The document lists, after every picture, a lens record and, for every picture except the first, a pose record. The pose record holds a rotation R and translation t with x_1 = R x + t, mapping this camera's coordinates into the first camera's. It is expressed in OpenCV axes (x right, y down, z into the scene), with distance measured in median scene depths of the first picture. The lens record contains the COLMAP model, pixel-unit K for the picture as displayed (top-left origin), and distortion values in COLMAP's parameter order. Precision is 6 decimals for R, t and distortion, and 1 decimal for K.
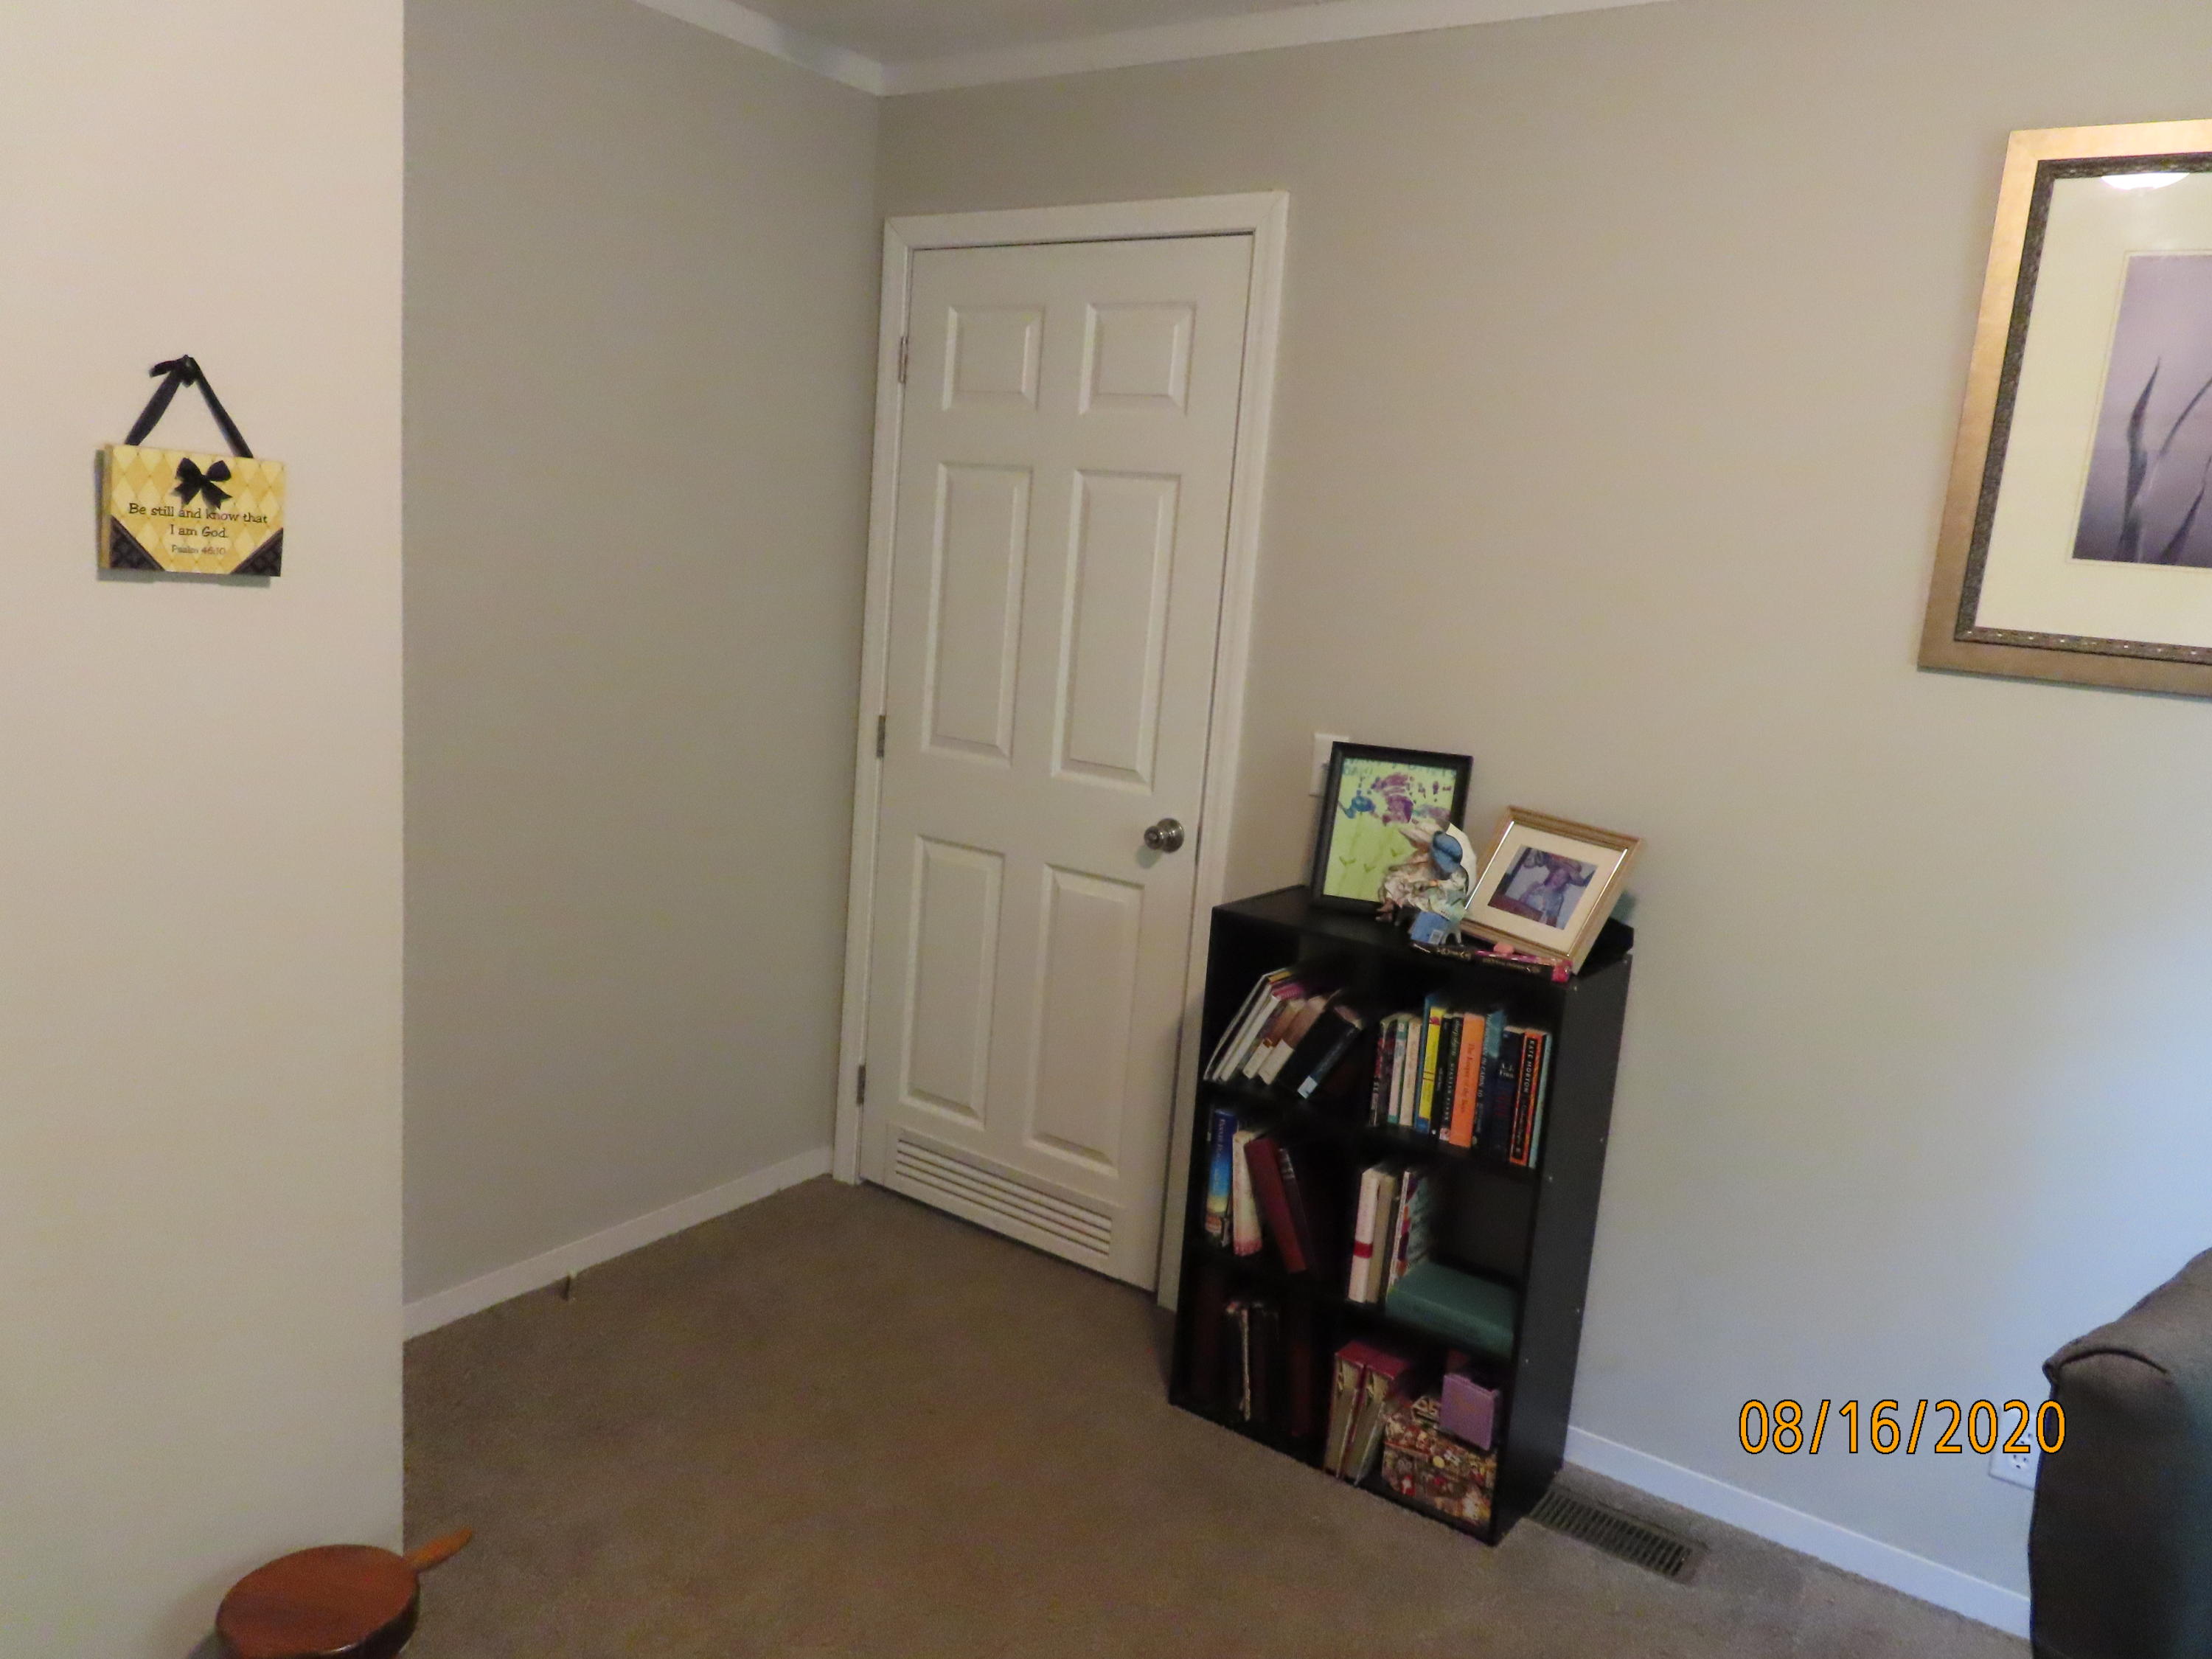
lens RADIAL K [[1579.5, 0, 1110.9], [0, 1579.5, 822.9], [0, 0, 1]] dist [-0.011084, 0.009794]
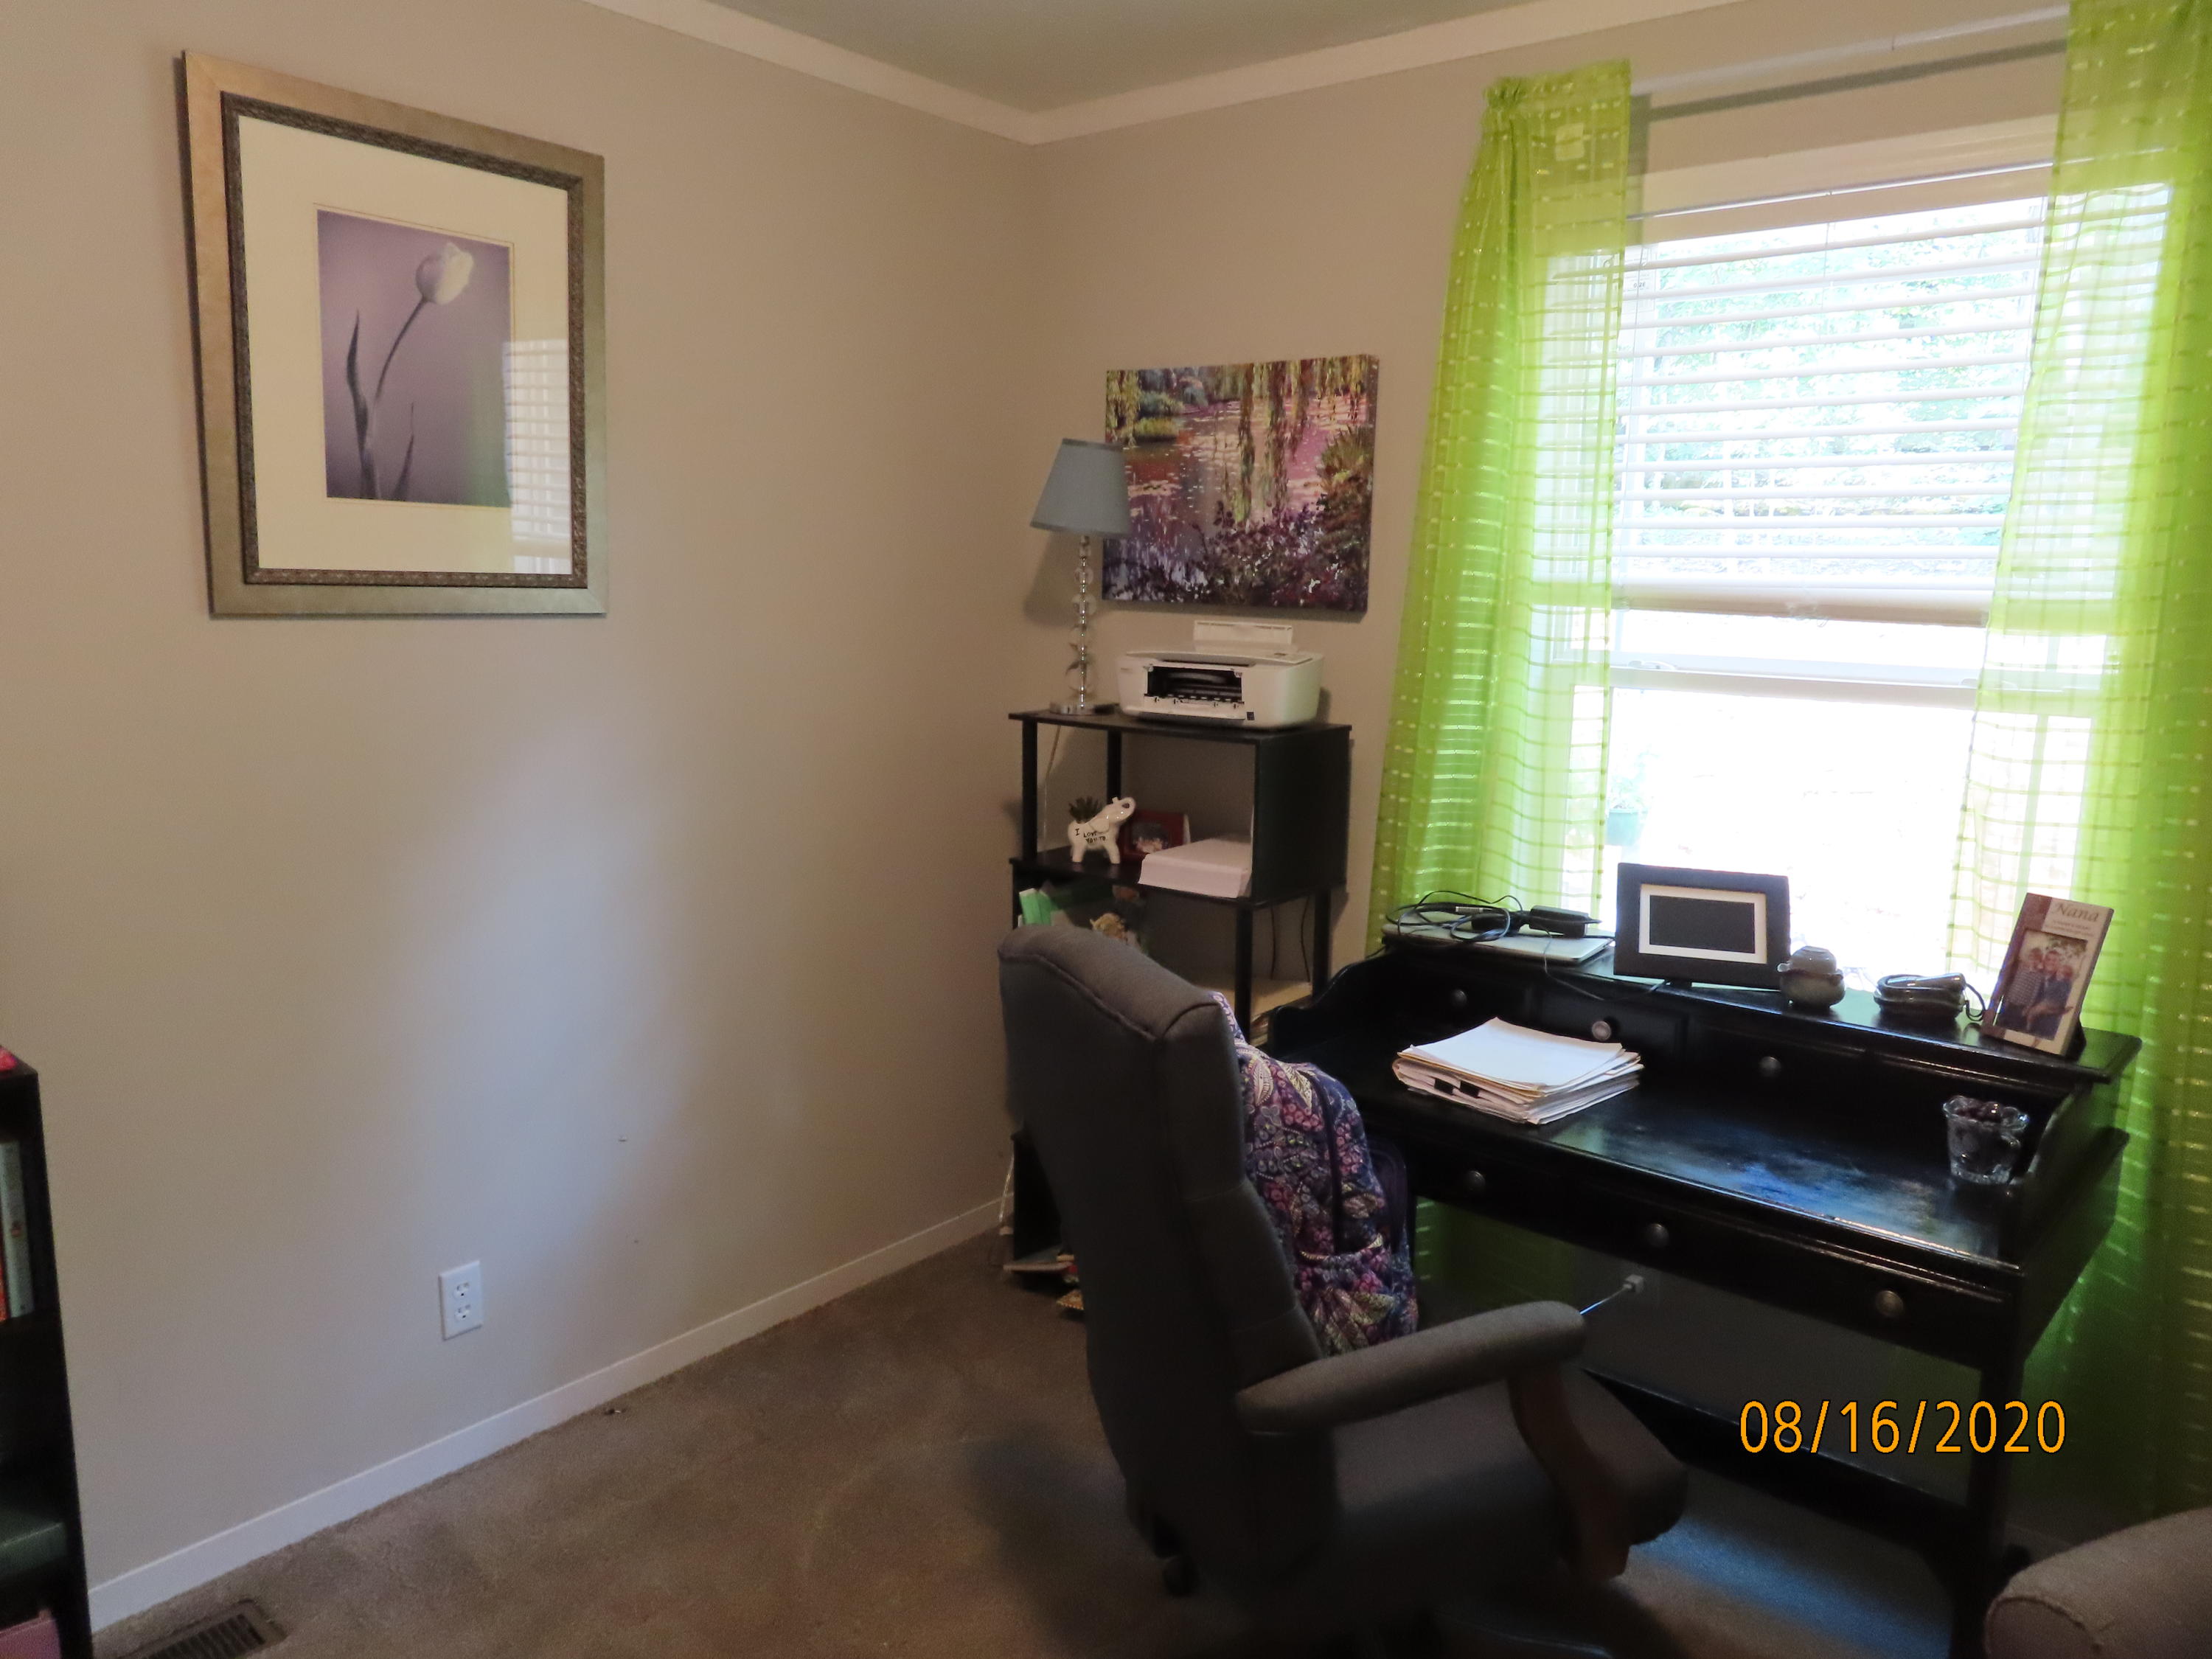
lens RADIAL K [[1579.5, 0, 1114.7], [0, 1579.5, 820.2], [0, 0, 1]] dist [-0.011084, 0.009794]
pose [[0.071765, -0.222897, 0.972197, -0.410534], [0.159957, 0.964666, 0.209363, -0.093553], [-0.984512, 0.140484, 0.104884, 0.391291]]
